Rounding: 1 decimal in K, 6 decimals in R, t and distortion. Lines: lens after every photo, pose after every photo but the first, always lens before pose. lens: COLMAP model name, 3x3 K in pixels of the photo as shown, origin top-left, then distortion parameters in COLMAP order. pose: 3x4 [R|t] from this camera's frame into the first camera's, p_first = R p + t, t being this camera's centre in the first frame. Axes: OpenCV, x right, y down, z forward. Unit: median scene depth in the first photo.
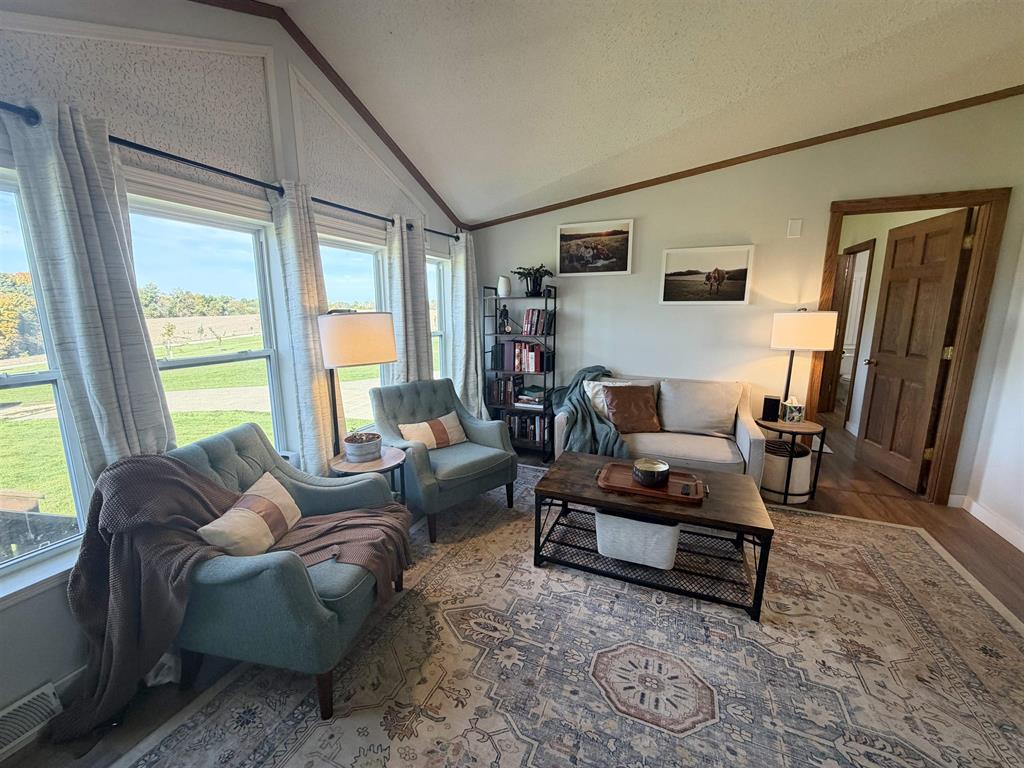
lens RADIAL K [[409.5, 0, 510.8], [0, 409.5, 384.1], [0, 0, 1]] dist [-0.000697, -0.000157]
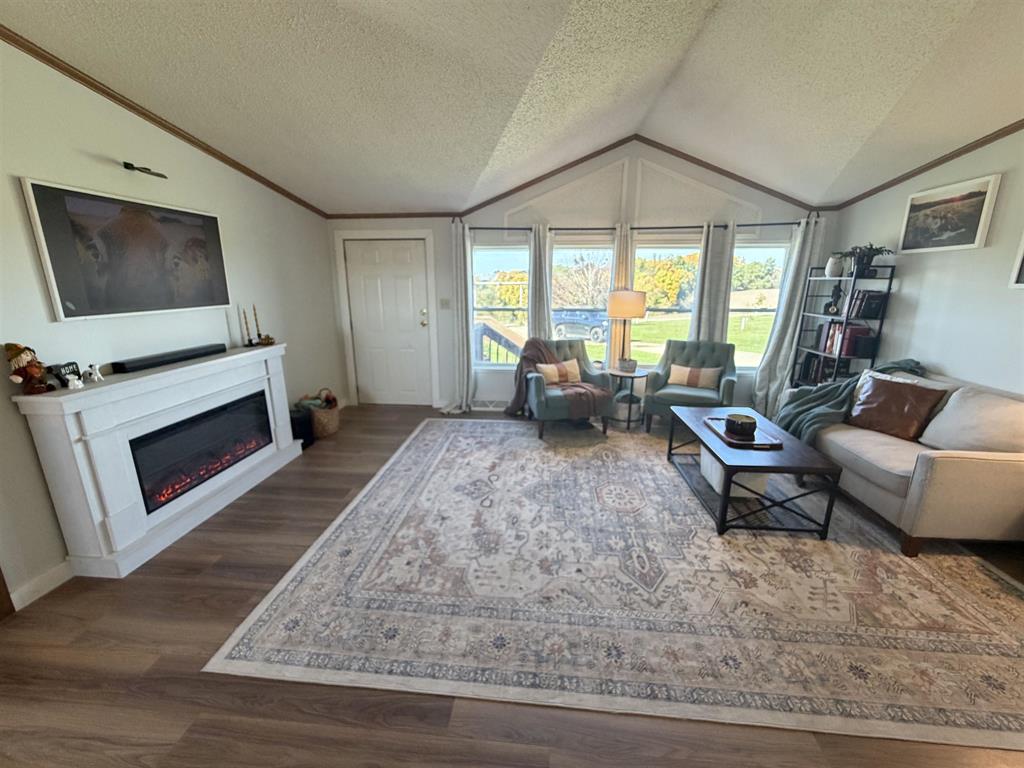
lens RADIAL K [[409.5, 0, 507.2], [0, 409.5, 383.3], [0, 0, 1]] dist [-0.000697, -0.000157]
pose [[0.304149, 0.233392, -0.923592, 1.086097], [-0.175422, 0.966665, 0.186508, -0.011146], [0.936334, 0.105292, 0.334952, -0.092077]]
